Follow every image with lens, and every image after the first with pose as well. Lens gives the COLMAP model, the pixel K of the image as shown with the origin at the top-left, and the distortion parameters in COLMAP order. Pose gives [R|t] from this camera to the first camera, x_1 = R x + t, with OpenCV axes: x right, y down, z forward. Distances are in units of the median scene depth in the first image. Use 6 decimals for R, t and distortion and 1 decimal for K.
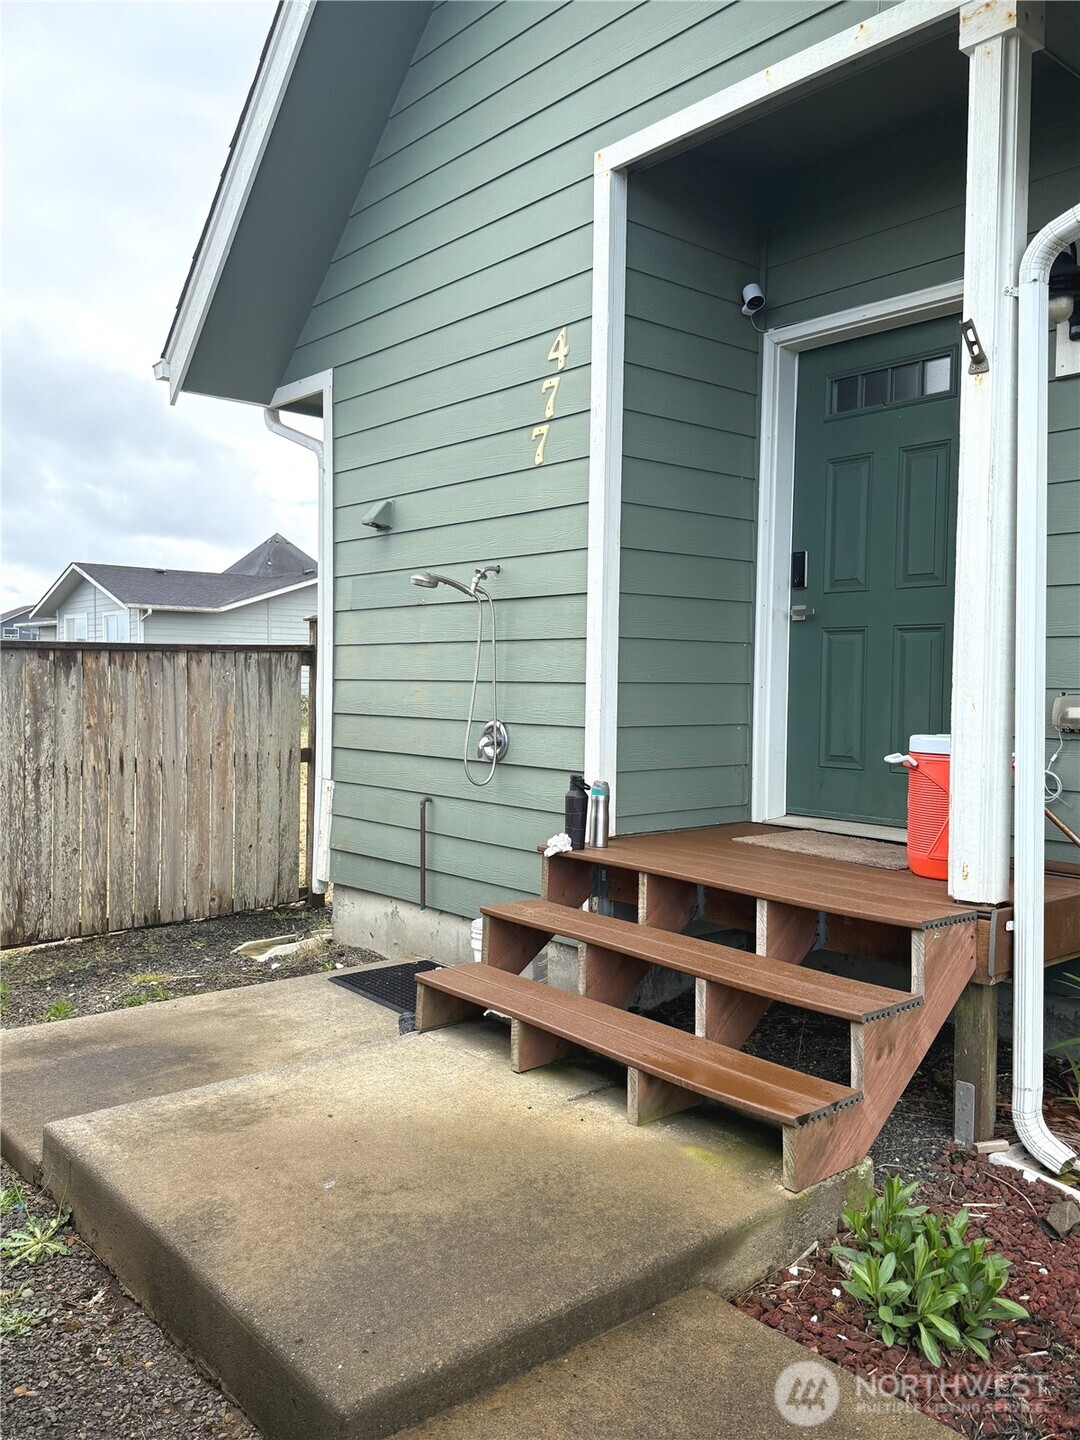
lens RADIAL K [[1166.3, 0, 535.1], [0, 1166.3, 725.5], [0, 0, 1]] dist [0.122898, -0.004665]
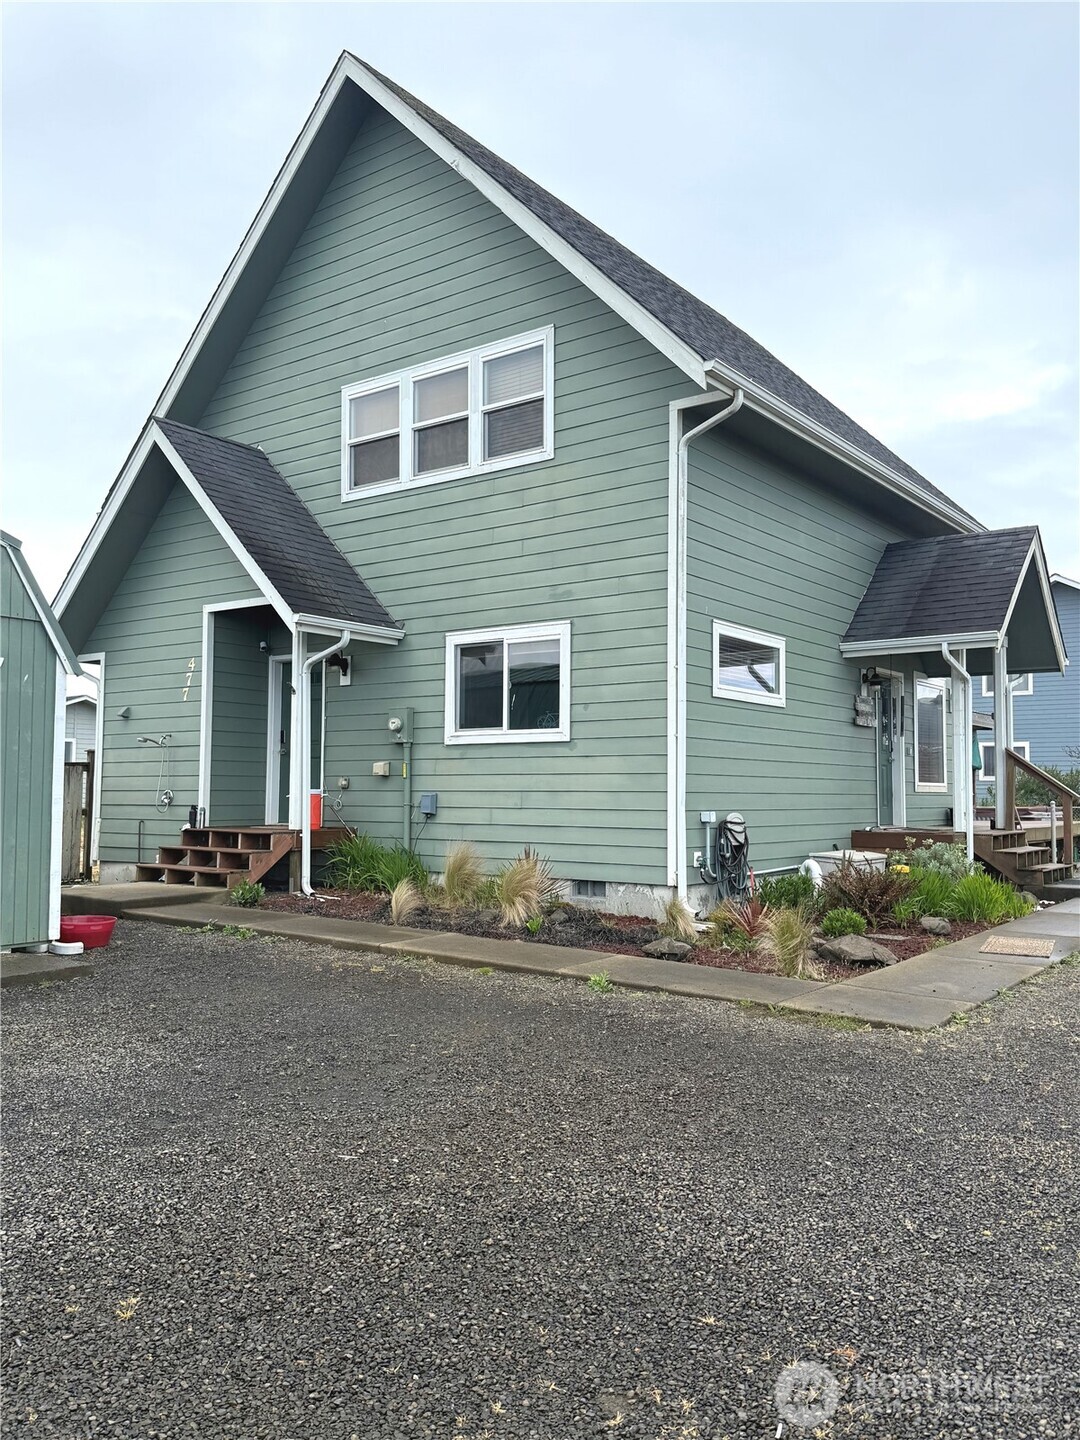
lens RADIAL K [[1166.3, 0, 535.1], [0, 1166.3, 725.5], [0, 0, 1]] dist [0.122898, -0.004665]
pose [[0.976095, 0.008476, 0.217180, 0.192935], [0.013115, 0.995121, -0.097784, 0.121802], [-0.216949, 0.098294, 0.971221, -1.807613]]
